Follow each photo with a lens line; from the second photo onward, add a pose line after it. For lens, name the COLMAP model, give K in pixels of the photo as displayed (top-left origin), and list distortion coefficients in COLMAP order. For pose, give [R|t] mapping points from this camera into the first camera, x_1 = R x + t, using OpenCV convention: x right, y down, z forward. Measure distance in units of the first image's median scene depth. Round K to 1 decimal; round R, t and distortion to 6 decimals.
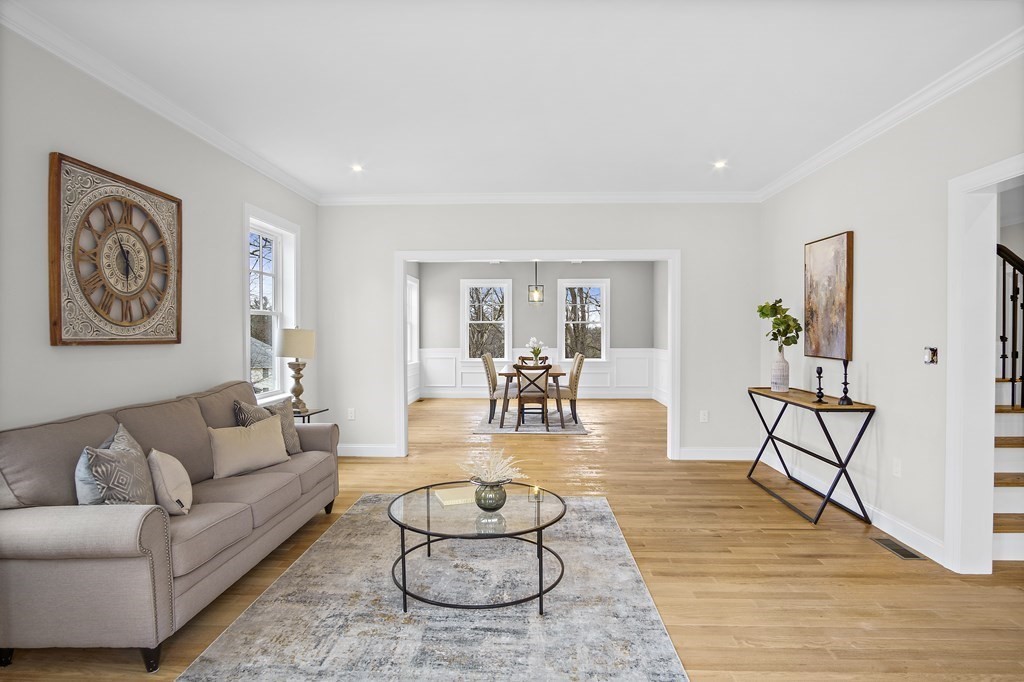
lens RADIAL K [[550.7, 0, 508.5], [0, 550.7, 340.0], [0, 0, 1]] dist [-0.025403, 0.000849]
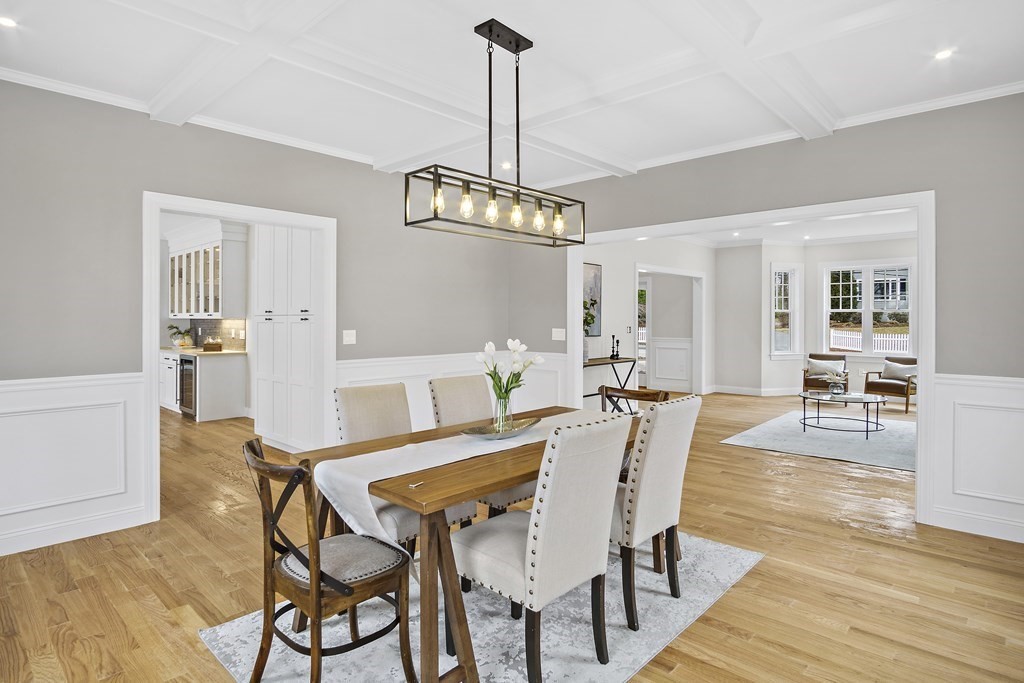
lens RADIAL K [[564.8, 0, 514.8], [0, 564.8, 318.1], [0, 0, 1]] dist [-0.006843, -0.000558]
pose [[-0.774620, -0.000427, 0.632427, -0.431756], [0.009715, 0.999874, 0.012573, -0.060230], [-0.632353, 0.015883, -0.774518, 3.277399]]
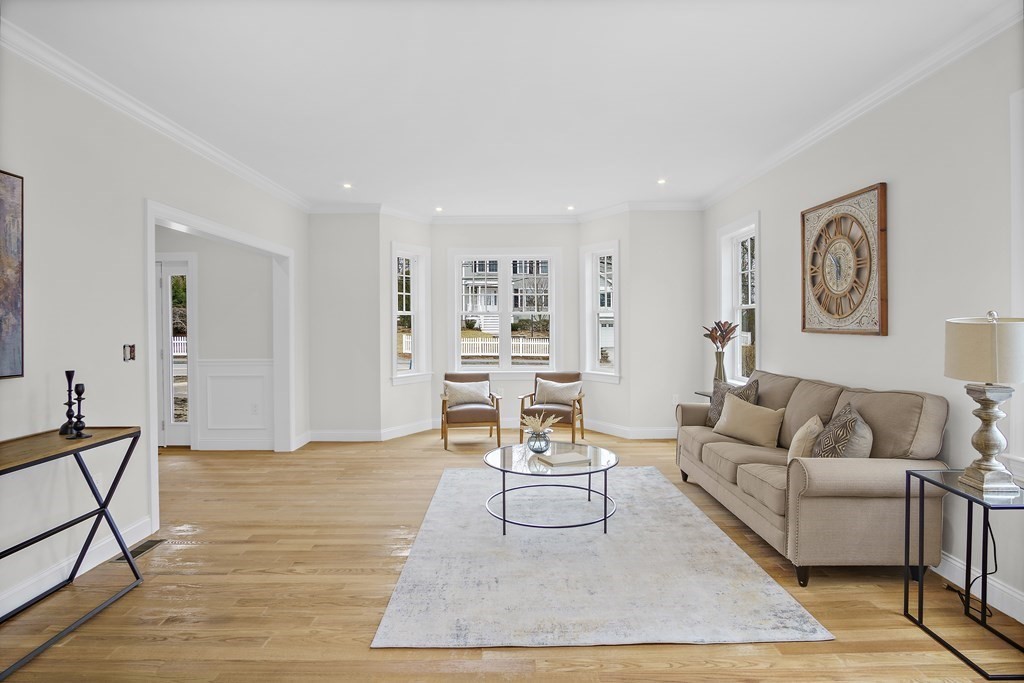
lens RADIAL K [[555.8, 0, 510.2], [0, 555.8, 329.0], [0, 0, 1]] dist [-0.019414, 0.000030]
pose [[-0.998873, 0.009117, -0.046587, 0.090585], [0.007920, 0.999635, 0.025814, -0.037939], [0.046805, 0.025416, -0.998581, 2.082595]]
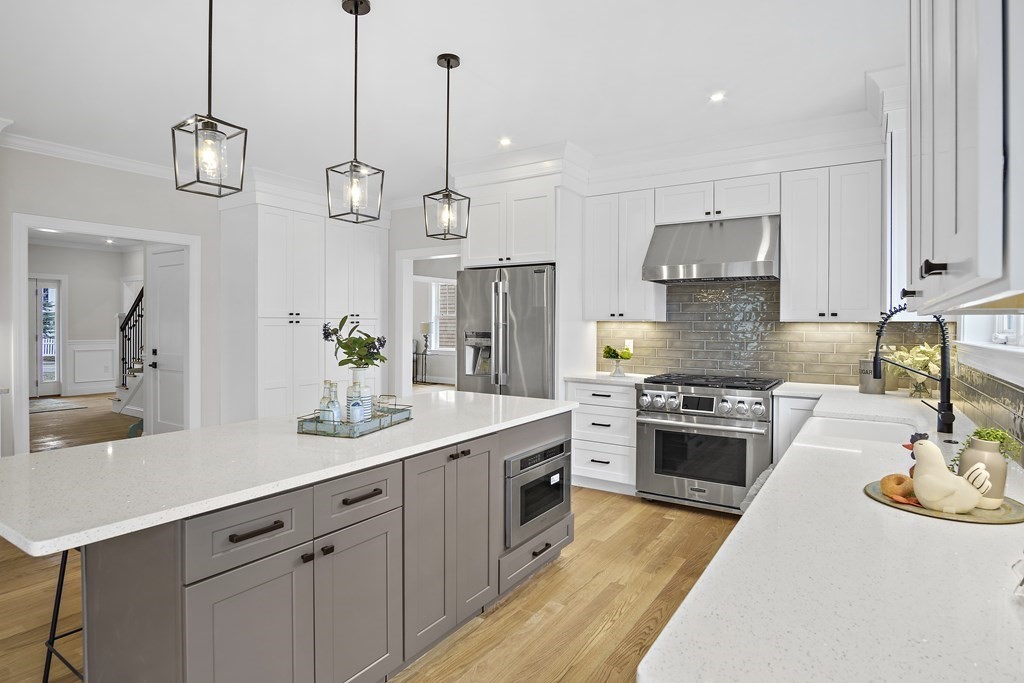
lens RADIAL K [[555.8, 0, 510.2], [0, 555.8, 329.0], [0, 0, 1]] dist [-0.019414, 0.000030]
pose [[-0.509434, 0.004394, -0.860499, 2.417830], [-0.021525, 0.999609, 0.017848, -0.063873], [0.860241, 0.027615, -0.509140, 3.834979]]
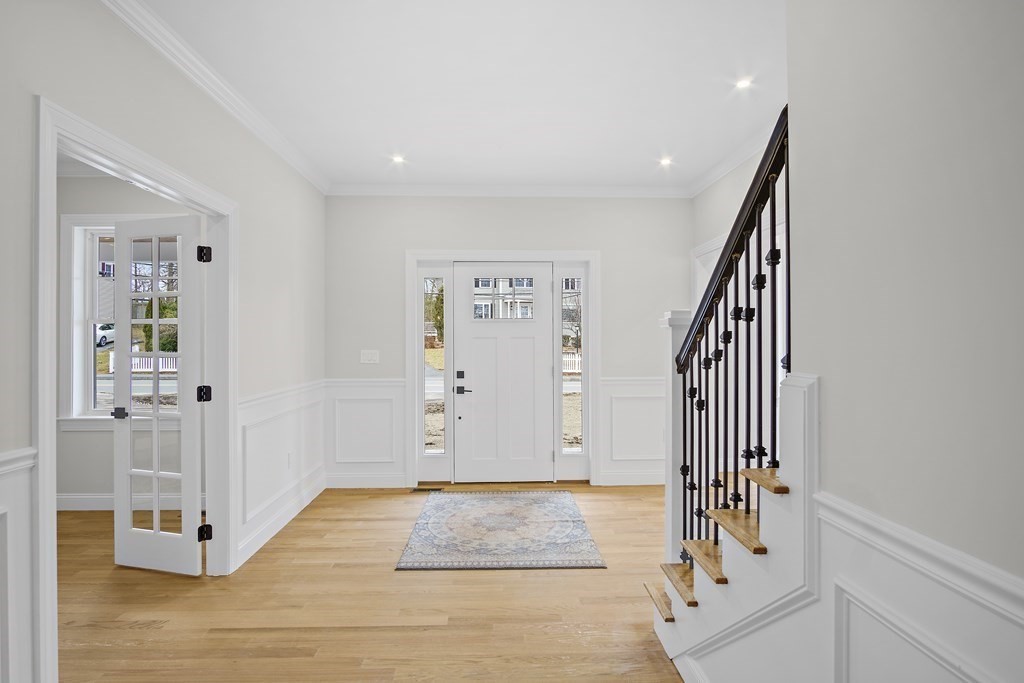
lens RADIAL K [[550.7, 0, 508.5], [0, 550.7, 340.5], [0, 0, 1]] dist [-0.025403, 0.000849]
pose [[-0.996880, 0.002968, -0.078871, 1.433863], [0.001840, 0.999895, 0.014377, -0.025086], [0.078905, 0.014187, -0.996781, 1.717345]]
